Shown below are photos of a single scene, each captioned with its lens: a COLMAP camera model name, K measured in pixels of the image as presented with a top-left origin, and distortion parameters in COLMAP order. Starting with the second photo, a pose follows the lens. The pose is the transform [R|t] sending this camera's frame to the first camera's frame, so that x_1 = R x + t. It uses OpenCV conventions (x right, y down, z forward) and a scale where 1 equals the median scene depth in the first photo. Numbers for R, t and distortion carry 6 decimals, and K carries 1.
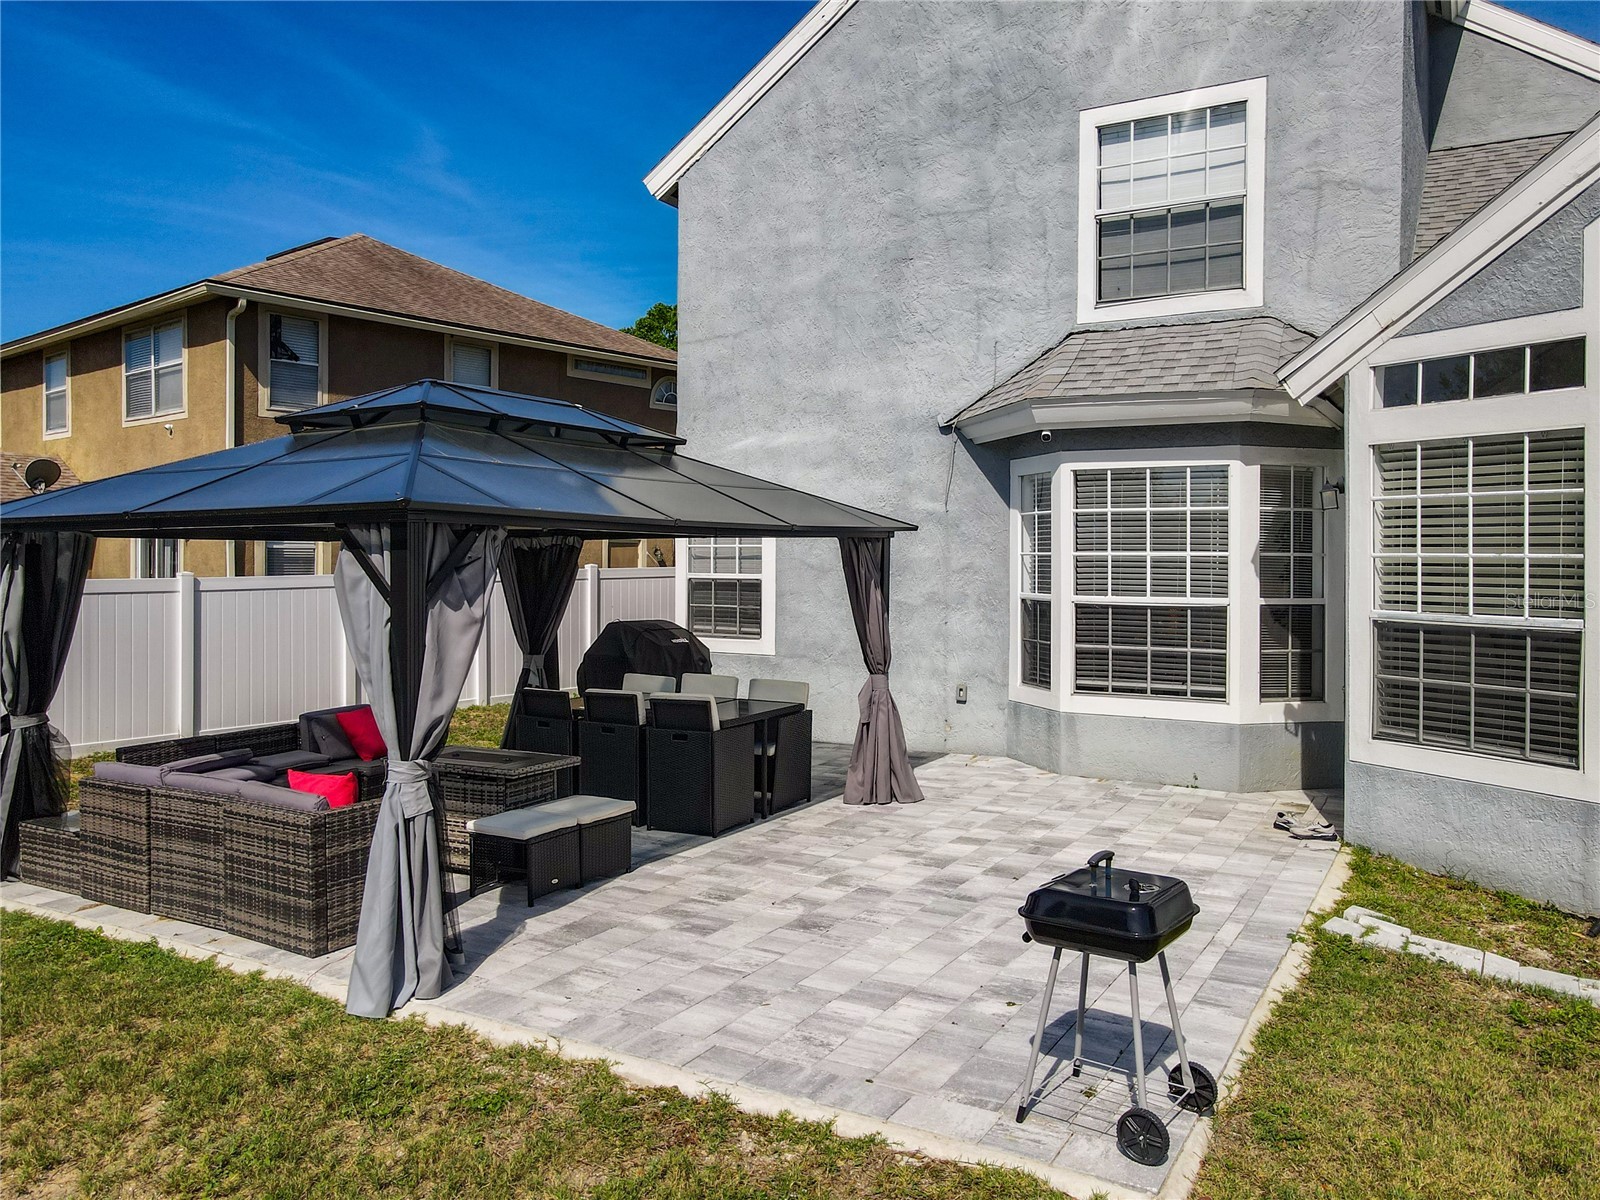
lens RADIAL K [[1195.6, 0, 786.6], [0, 1195.6, 565.7], [0, 0, 1]] dist [-0.011913, 0.046498]
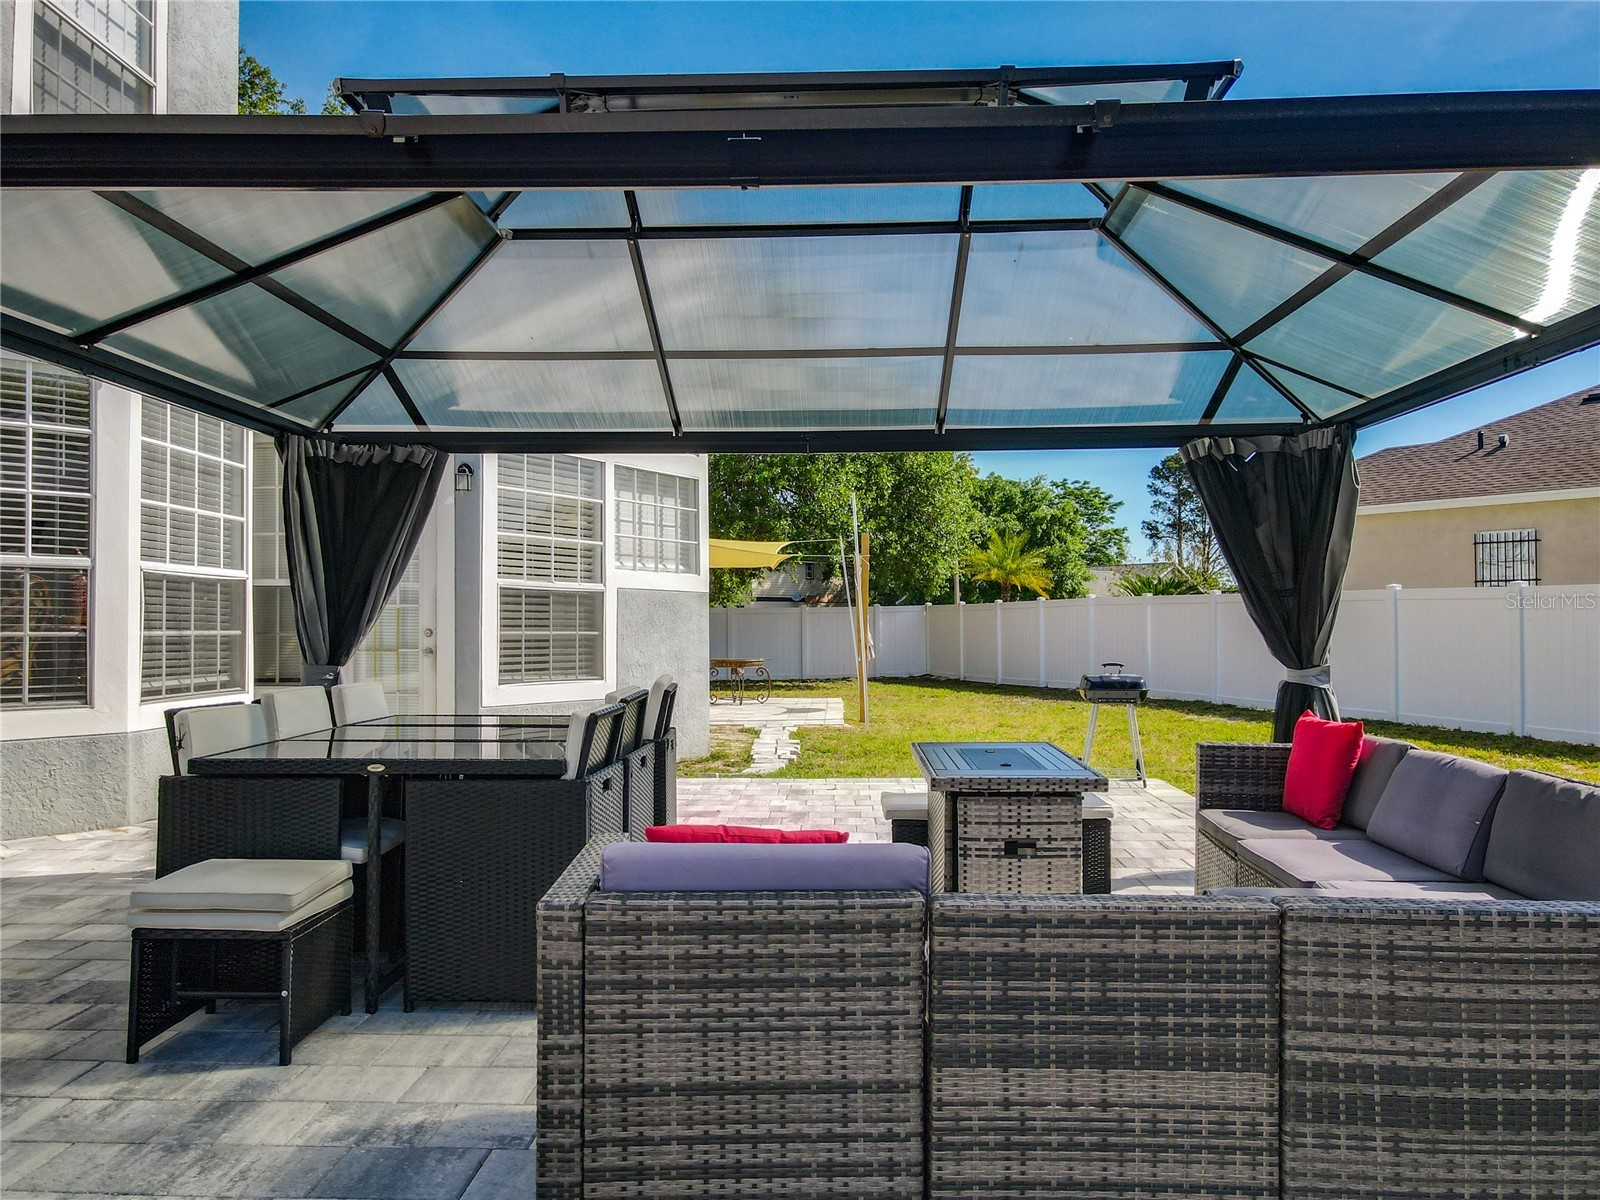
lens RADIAL K [[1182.4, 0, 778.7], [0, 1182.4, 600.2], [0, 0, 1]] dist [-0.007990, 0.057110]
pose [[-0.466876, 0.008656, 0.884280, -0.536953], [-0.002559, 0.999935, -0.011139, 0.054320], [-0.884319, -0.007463, -0.466824, 0.998896]]
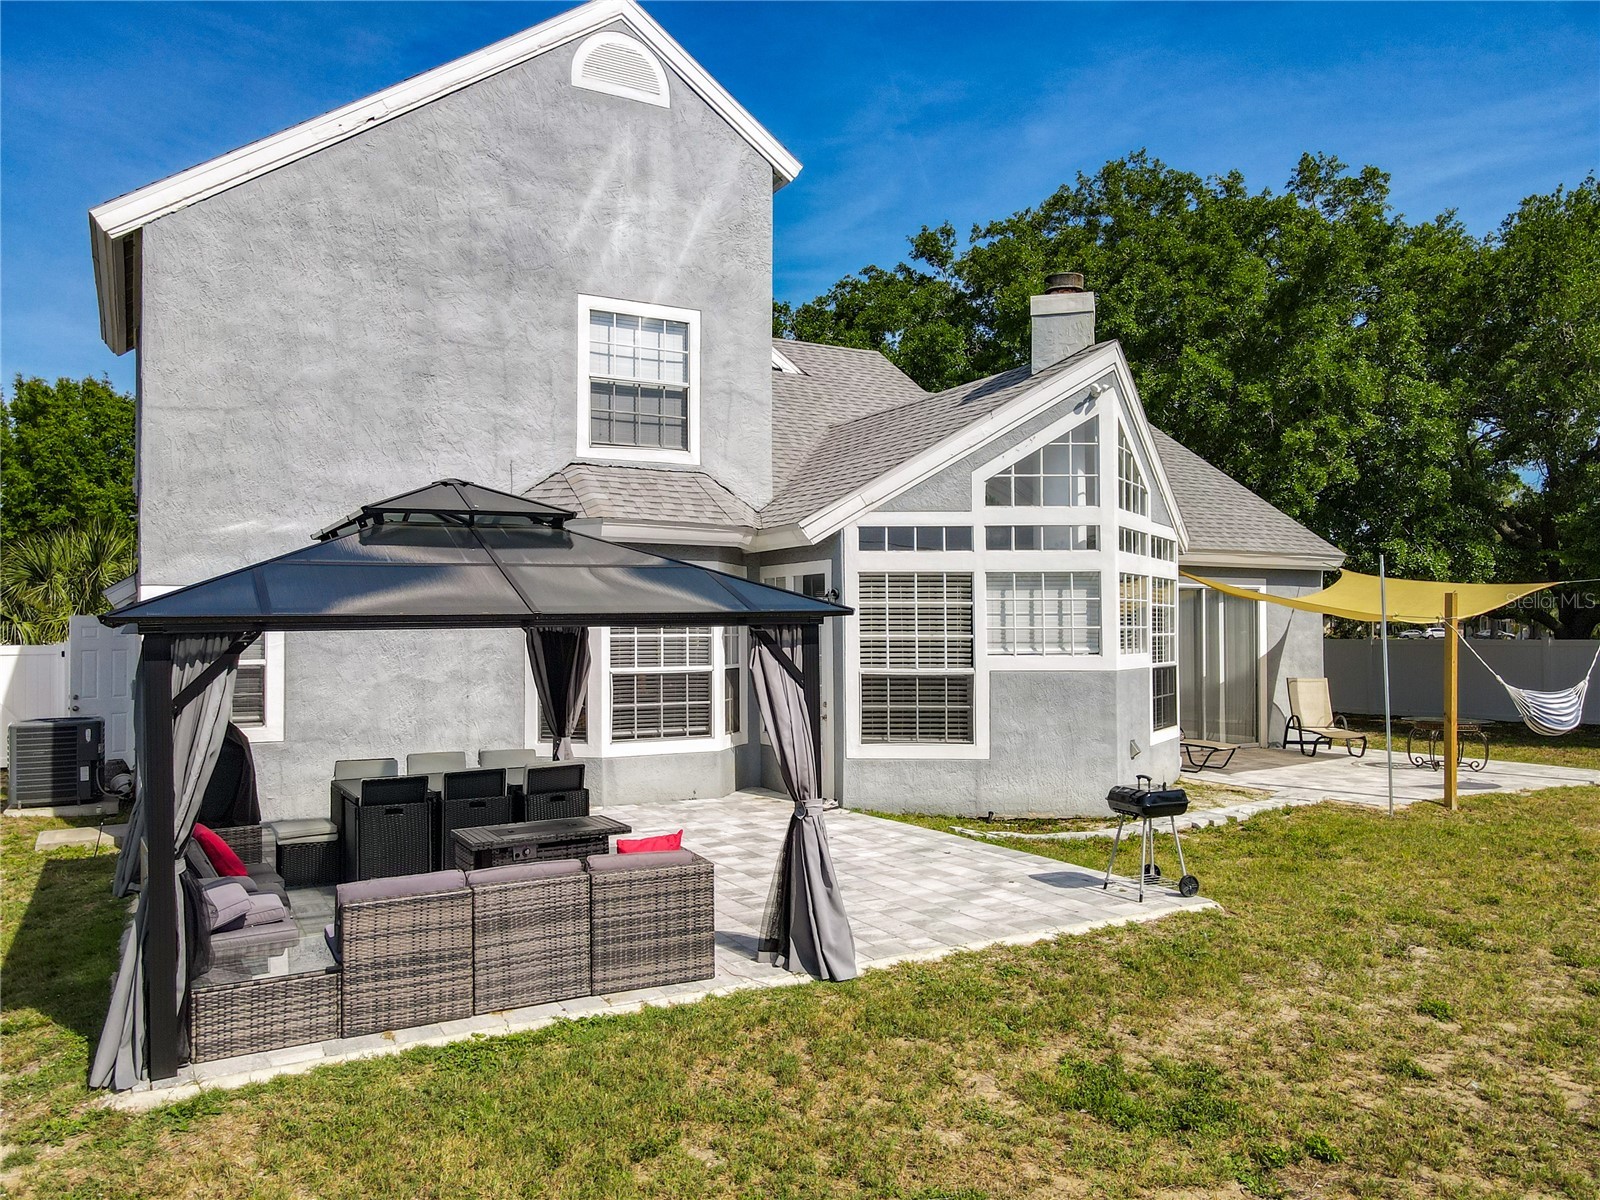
lens RADIAL K [[1182.4, 0, 778.7], [0, 1182.4, 600.2], [0, 0, 1]] dist [-0.007990, 0.057110]
pose [[0.517380, 0.013717, 0.855646, -0.780753], [0.011996, 0.999657, -0.023279, -0.017195], [-0.855672, 0.022308, 0.517038, 0.170308]]
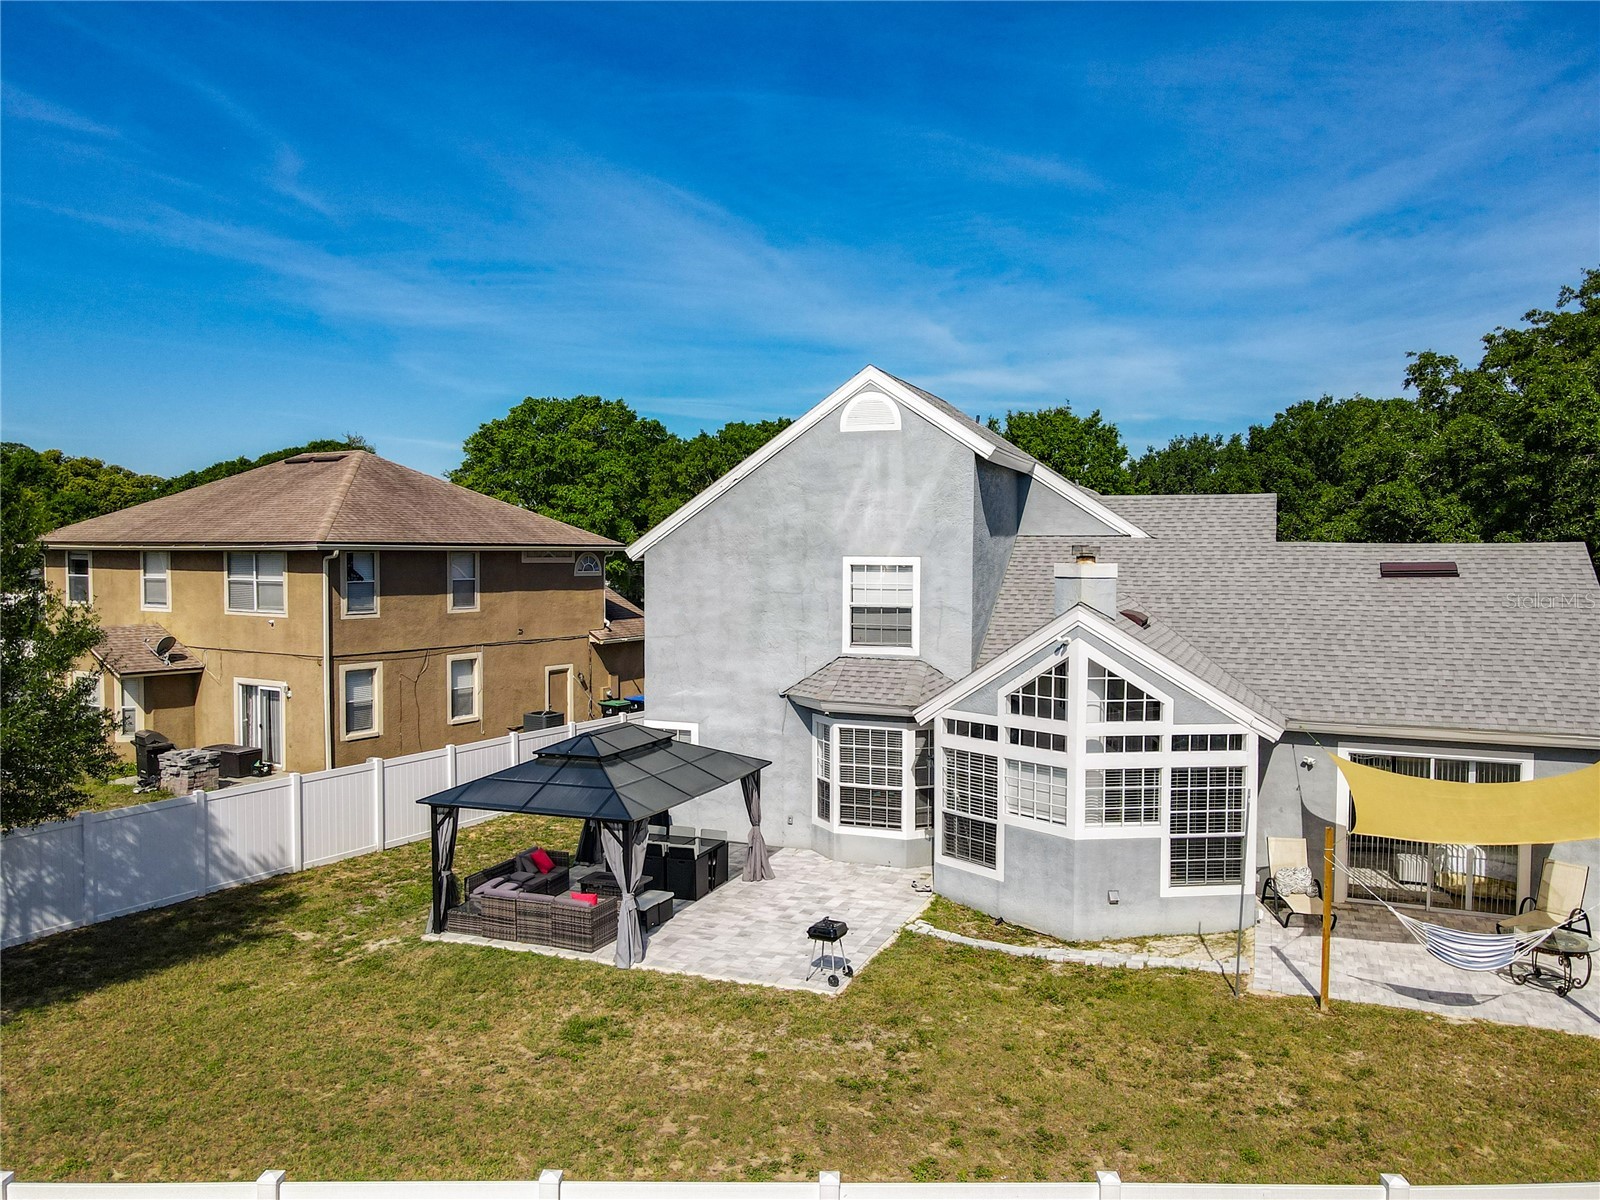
lens RADIAL K [[1182.4, 0, 778.7], [0, 1182.4, 600.2], [0, 0, 1]] dist [-0.007990, 0.057110]
pose [[0.990133, -0.009232, 0.139828, -0.185082], [0.004542, 0.999418, 0.033822, -0.398376], [-0.140059, -0.032853, 0.989598, -1.198606]]
